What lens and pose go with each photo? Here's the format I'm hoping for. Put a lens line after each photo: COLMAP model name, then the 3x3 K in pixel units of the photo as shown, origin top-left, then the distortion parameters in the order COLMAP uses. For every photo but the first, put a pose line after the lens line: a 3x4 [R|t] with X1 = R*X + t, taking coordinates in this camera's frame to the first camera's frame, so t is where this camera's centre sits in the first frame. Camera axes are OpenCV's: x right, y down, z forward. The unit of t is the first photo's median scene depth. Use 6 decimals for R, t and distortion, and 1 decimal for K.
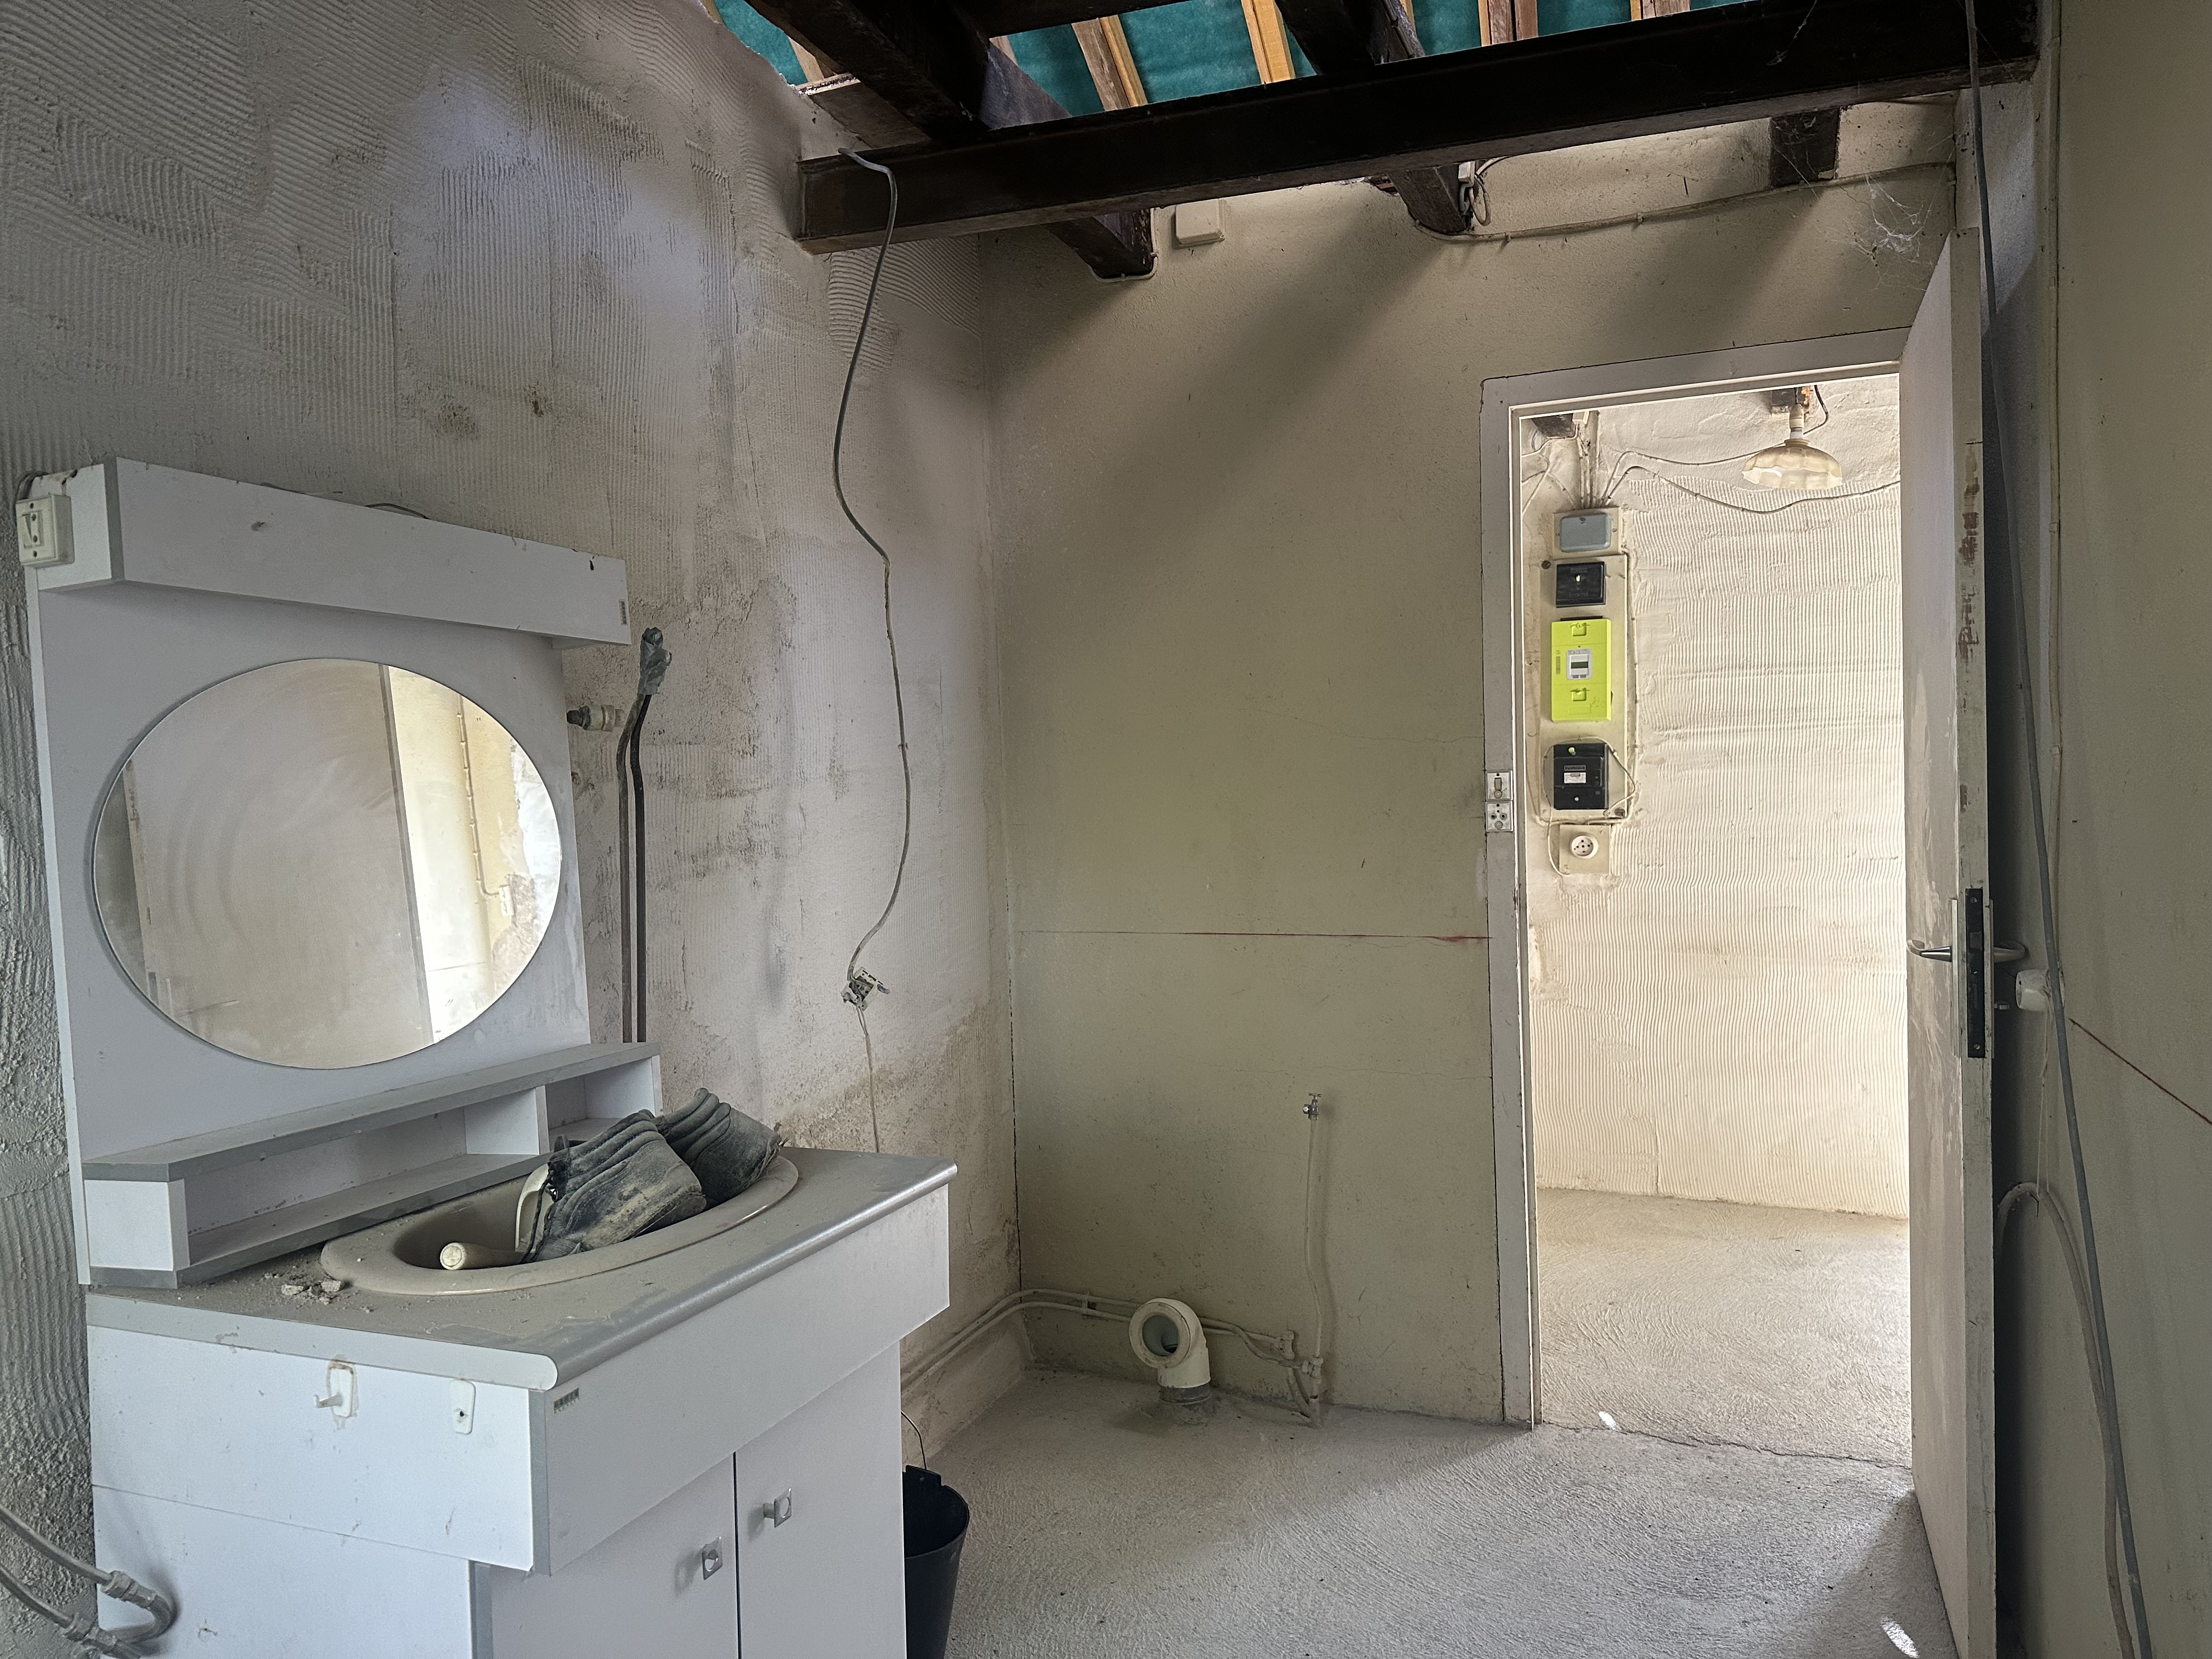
lens RADIAL K [[1571.0, 0, 1102.4], [0, 1571.0, 829.6], [0, 0, 1]] dist [0.077981, -0.063937]
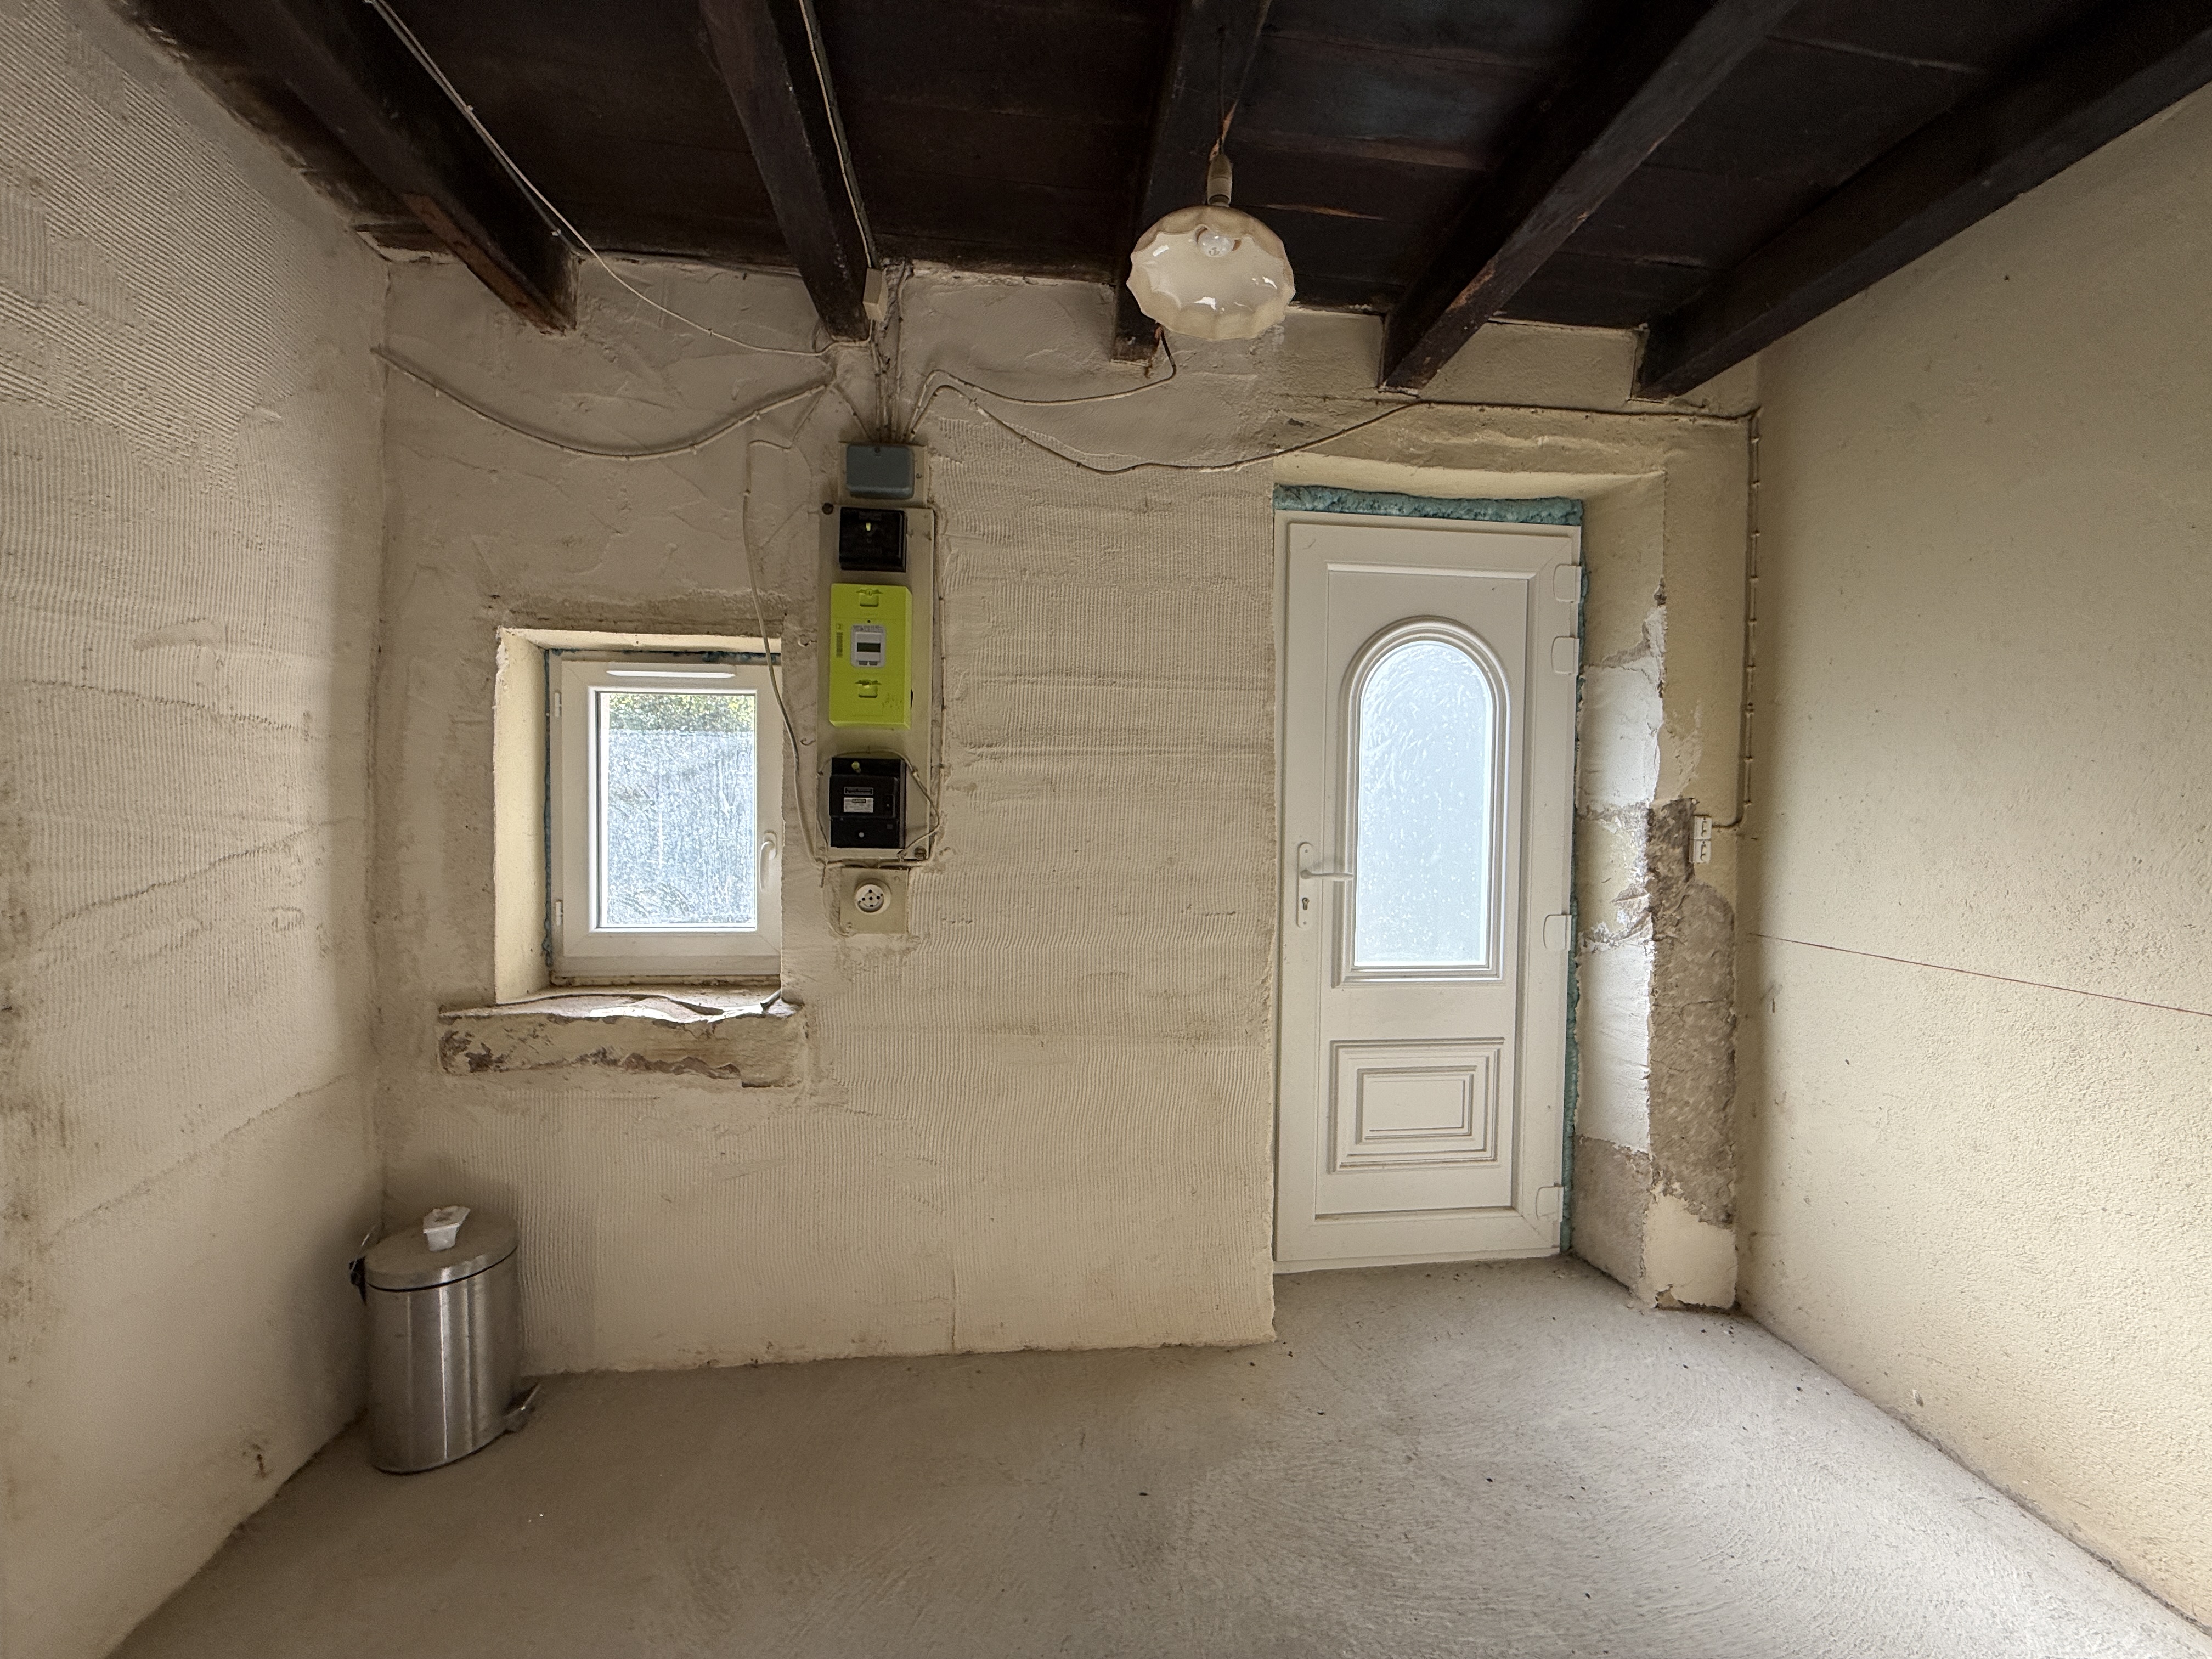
lens RADIAL K [[880.2, 0, 1104.3], [0, 880.2, 826.2], [0, 0, 1]] dist [-0.001087, -0.000010]
pose [[0.873452, 0.024895, 0.486274, 0.202557], [-0.019299, 0.999677, -0.016513, -0.018606], [-0.486528, 0.005039, 0.873651, 0.599722]]
